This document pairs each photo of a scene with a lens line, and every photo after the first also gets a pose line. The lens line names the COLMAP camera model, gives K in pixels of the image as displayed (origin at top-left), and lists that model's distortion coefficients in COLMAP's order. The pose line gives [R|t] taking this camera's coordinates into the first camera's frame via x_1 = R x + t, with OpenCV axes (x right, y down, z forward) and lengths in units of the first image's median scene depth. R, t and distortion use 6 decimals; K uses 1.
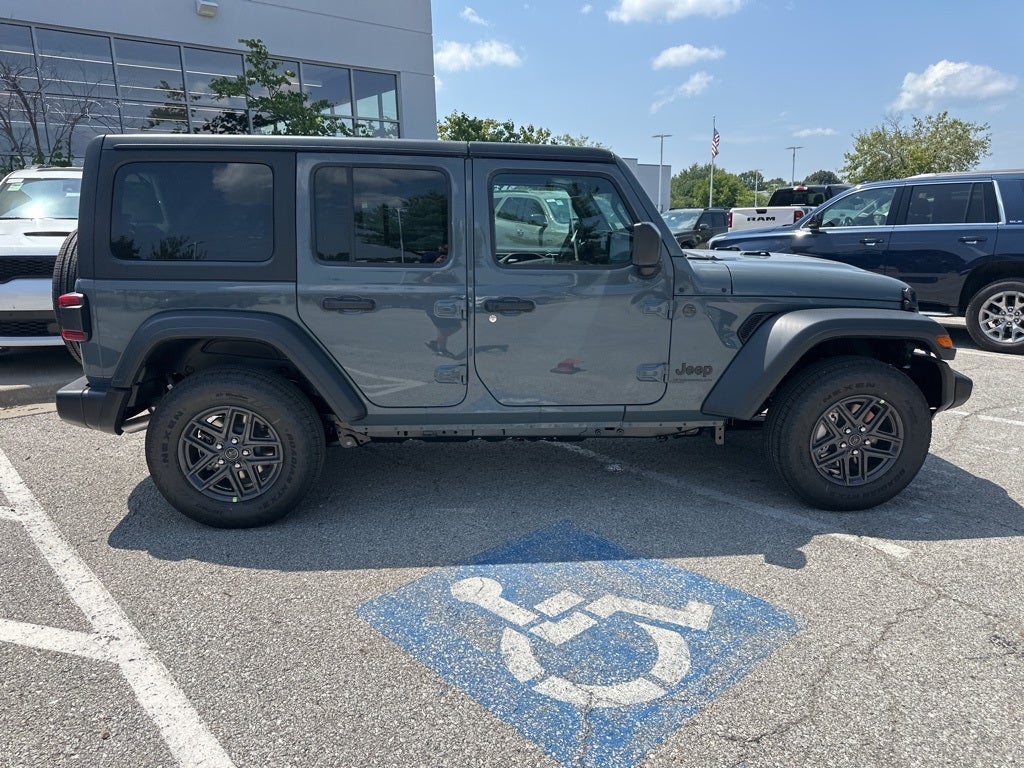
lens RADIAL K [[722.1, 0, 509.2], [0, 722.1, 404.5], [0, 0, 1]] dist [0.013458, -0.017832]
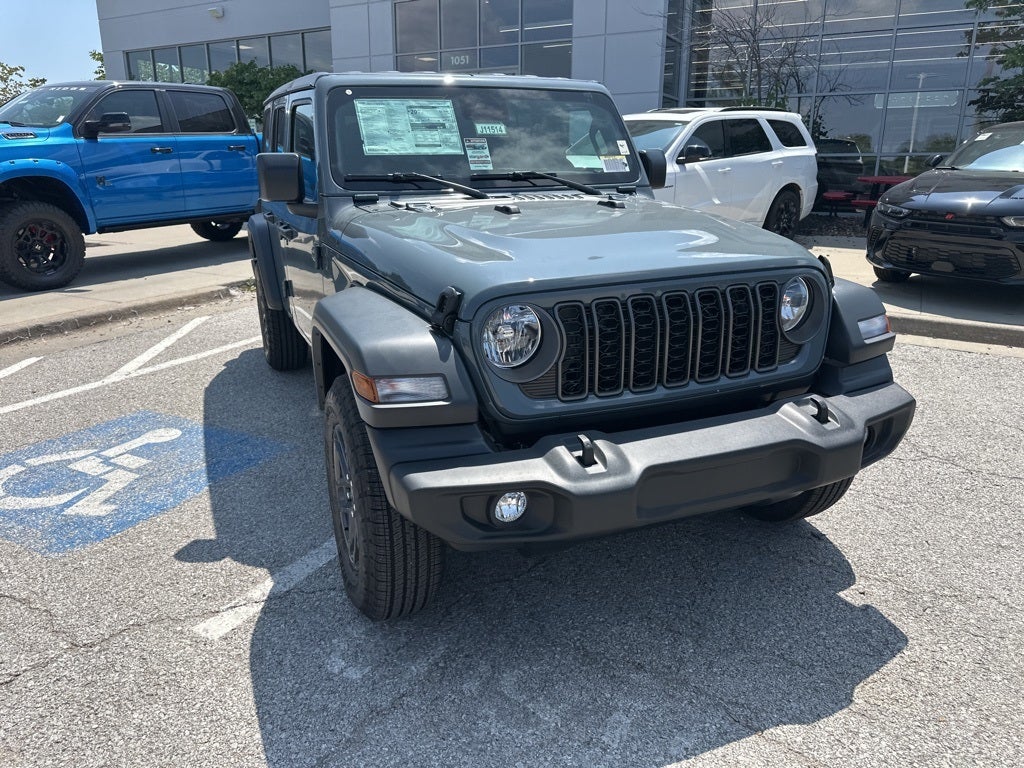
lens RADIAL K [[726.6, 0, 509.5], [0, 726.6, 388.5], [0, 0, 1]] dist [0.005372, -0.008007]
pose [[0.320510, 0.292331, -0.901008, 1.133873], [-0.241465, 0.944979, 0.220702, -0.231055], [0.915952, 0.146825, 0.373463, 0.910220]]
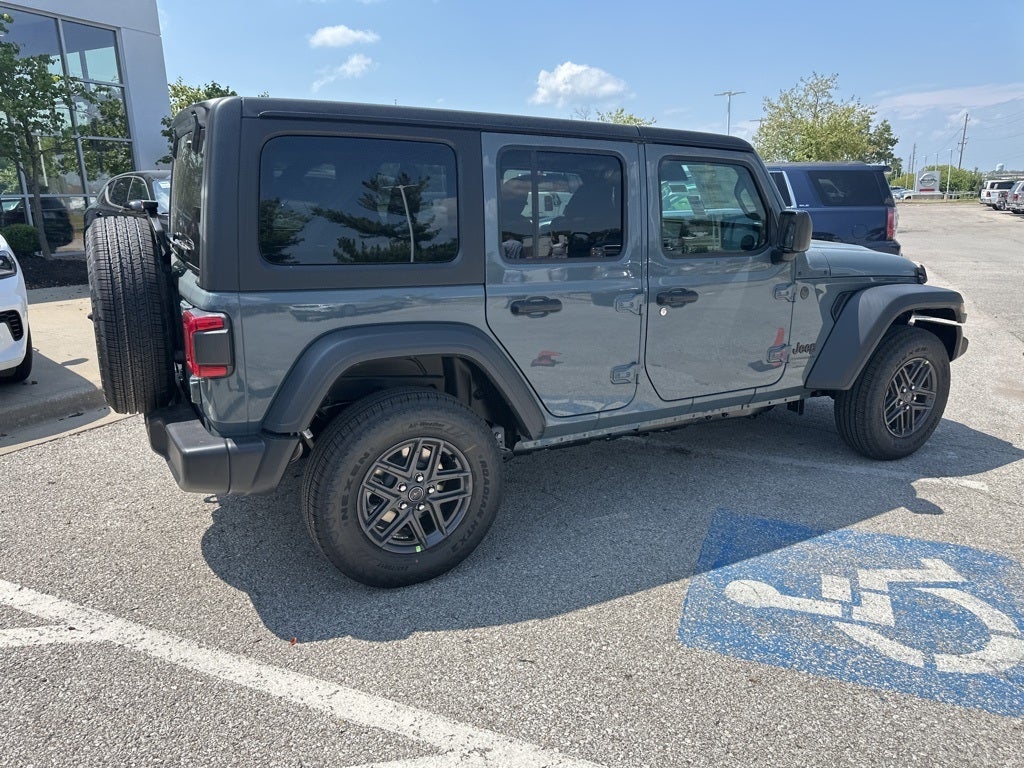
lens RADIAL K [[722.3, 0, 509.4], [0, 722.3, 387.6], [0, 0, 1]] dist [0.022907, -0.030192]
pose [[0.908852, -0.102461, 0.404340, -0.599605], [0.101543, 0.994547, 0.023779, -0.061427], [-0.404571, 0.019446, 0.914300, 0.200737]]
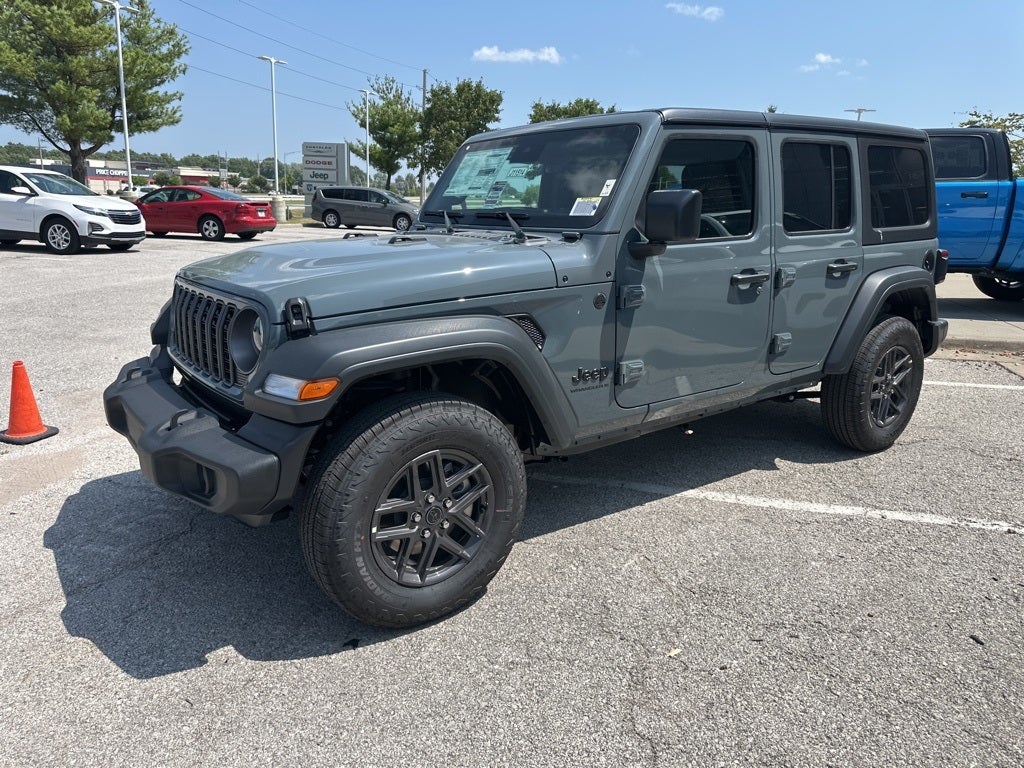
lens RADIAL K [[716.5, 0, 512.0], [0, 716.5, 384.0], [0, 0, 1]] dist [0.077028, -0.116963]
pose [[-0.840095, 0.128532, -0.526991, 0.750412], [-0.144316, 0.883547, 0.445554, -0.517985], [0.522889, 0.450361, -0.723714, 2.032853]]
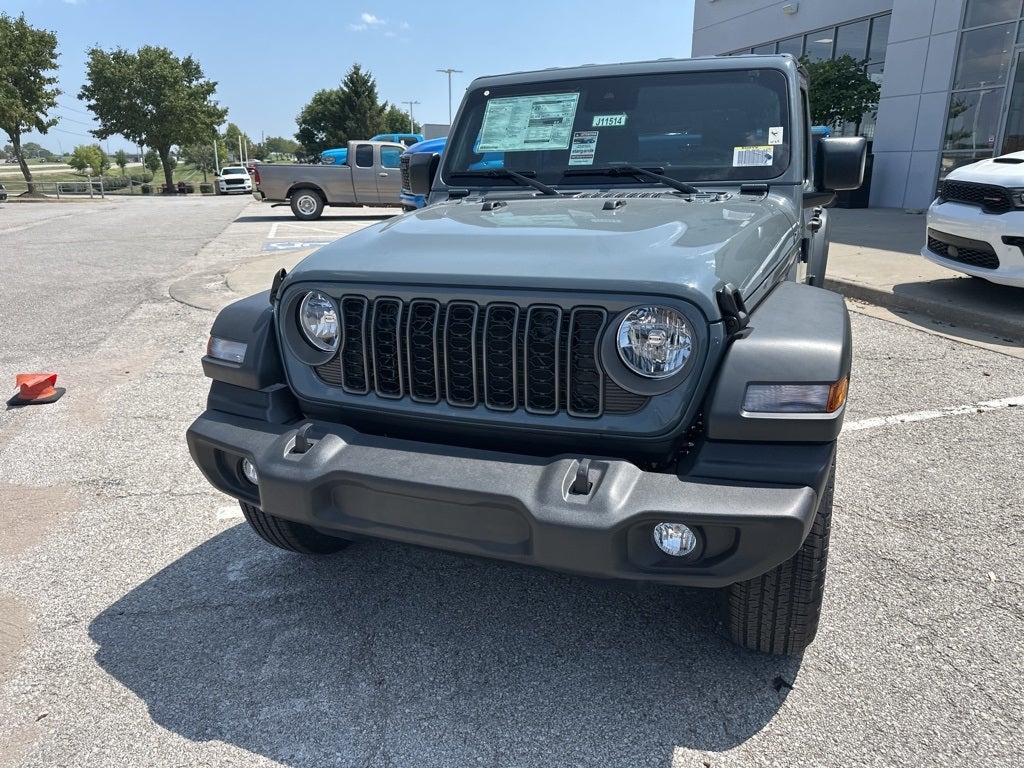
lens RADIAL K [[719.9, 0, 509.0], [0, 719.9, 396.3], [0, 0, 1]] dist [0.001621, -0.000573]
pose [[-0.436231, 0.292332, -0.851026, 1.068827], [-0.209189, 0.886900, 0.411884, -0.372106], [0.875181, 0.357702, -0.325740, 1.483006]]
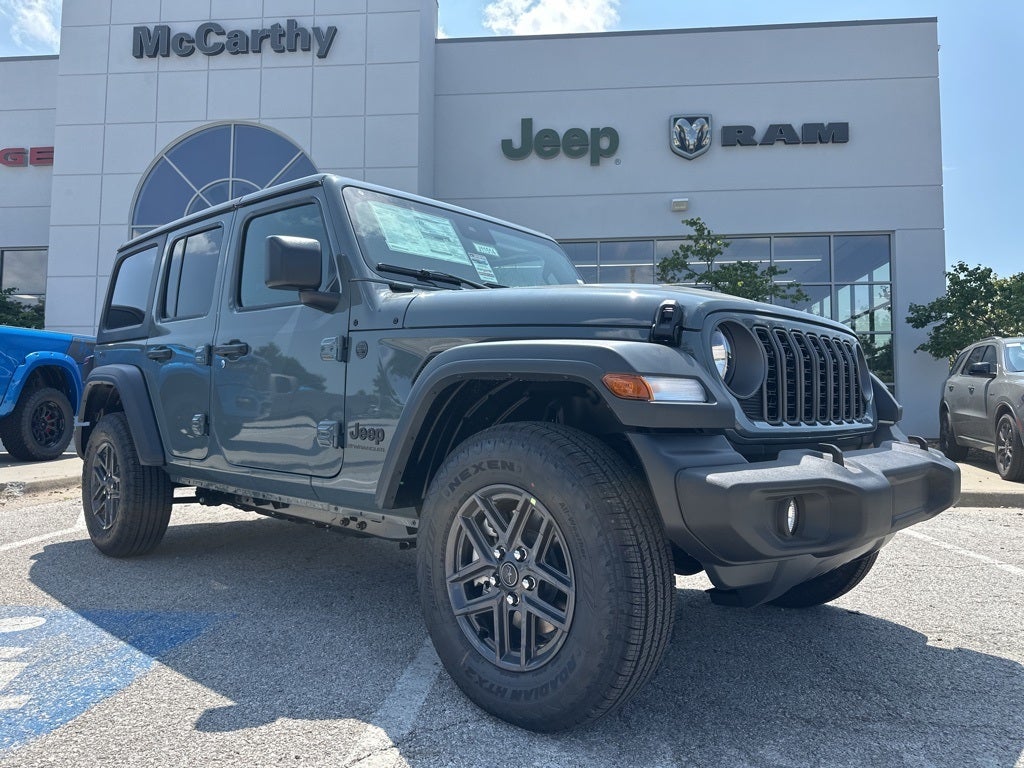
lens RADIAL K [[732.2, 0, 519.1], [0, 732.2, 392.4], [0, 0, 1]] dist [-0.005336, -0.002422]
pose [[0.682076, -0.009324, -0.731222, 0.912990], [-0.199012, 0.959812, -0.197876, 0.025967], [0.703681, 0.280489, 0.652809, 0.646211]]
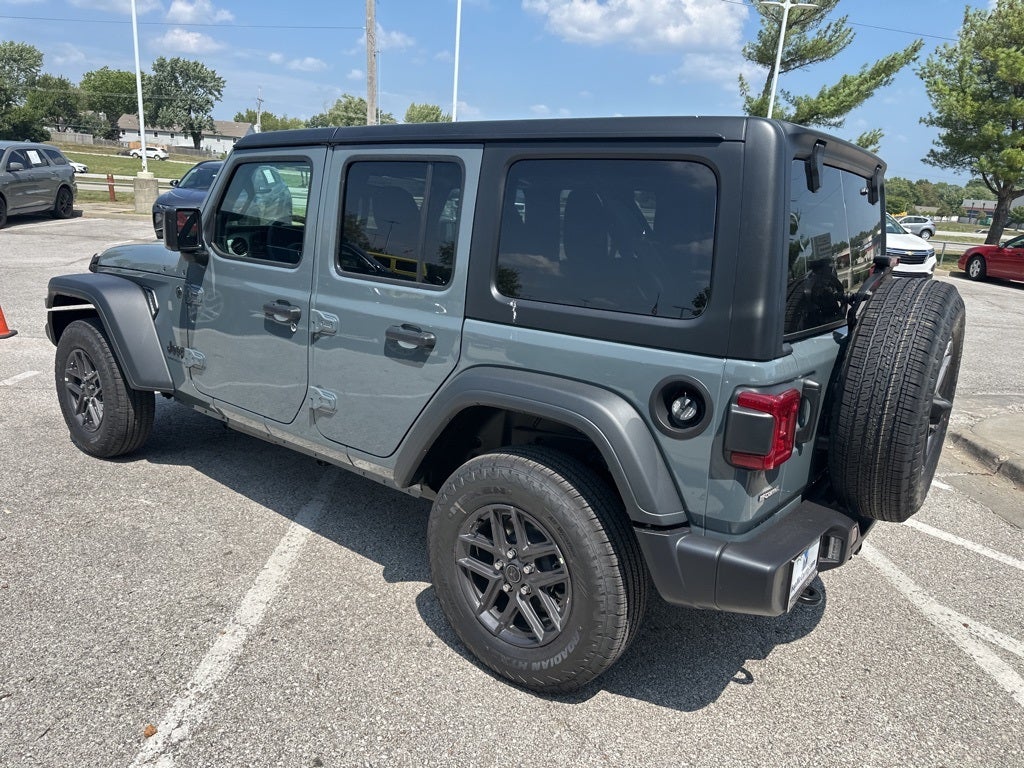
lens RADIAL K [[726.6, 0, 509.5], [0, 726.6, 388.5], [0, 0, 1]] dist [0.005372, -0.008007]
pose [[-0.751522, -0.208793, 0.625795, -0.806310], [0.106333, 0.897854, 0.427260, -0.521277], [-0.651082, 0.387638, -0.652556, 1.871874]]
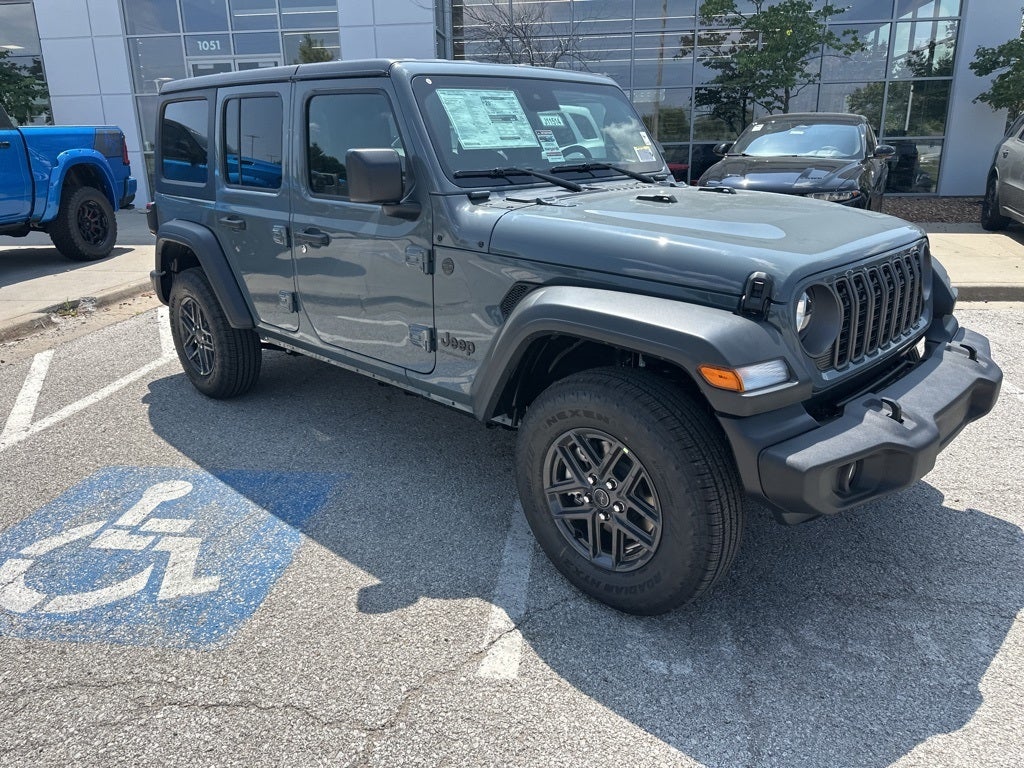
lens RADIAL K [[721.2, 0, 510.4], [0, 721.2, 391.3], [0, 0, 1]] dist [0.027080, -0.036190]
pose [[0.658585, 0.236453, -0.714392, 0.894843], [-0.180325, 0.971279, 0.155240, -0.132351], [0.730581, 0.026584, 0.682308, 0.526529]]
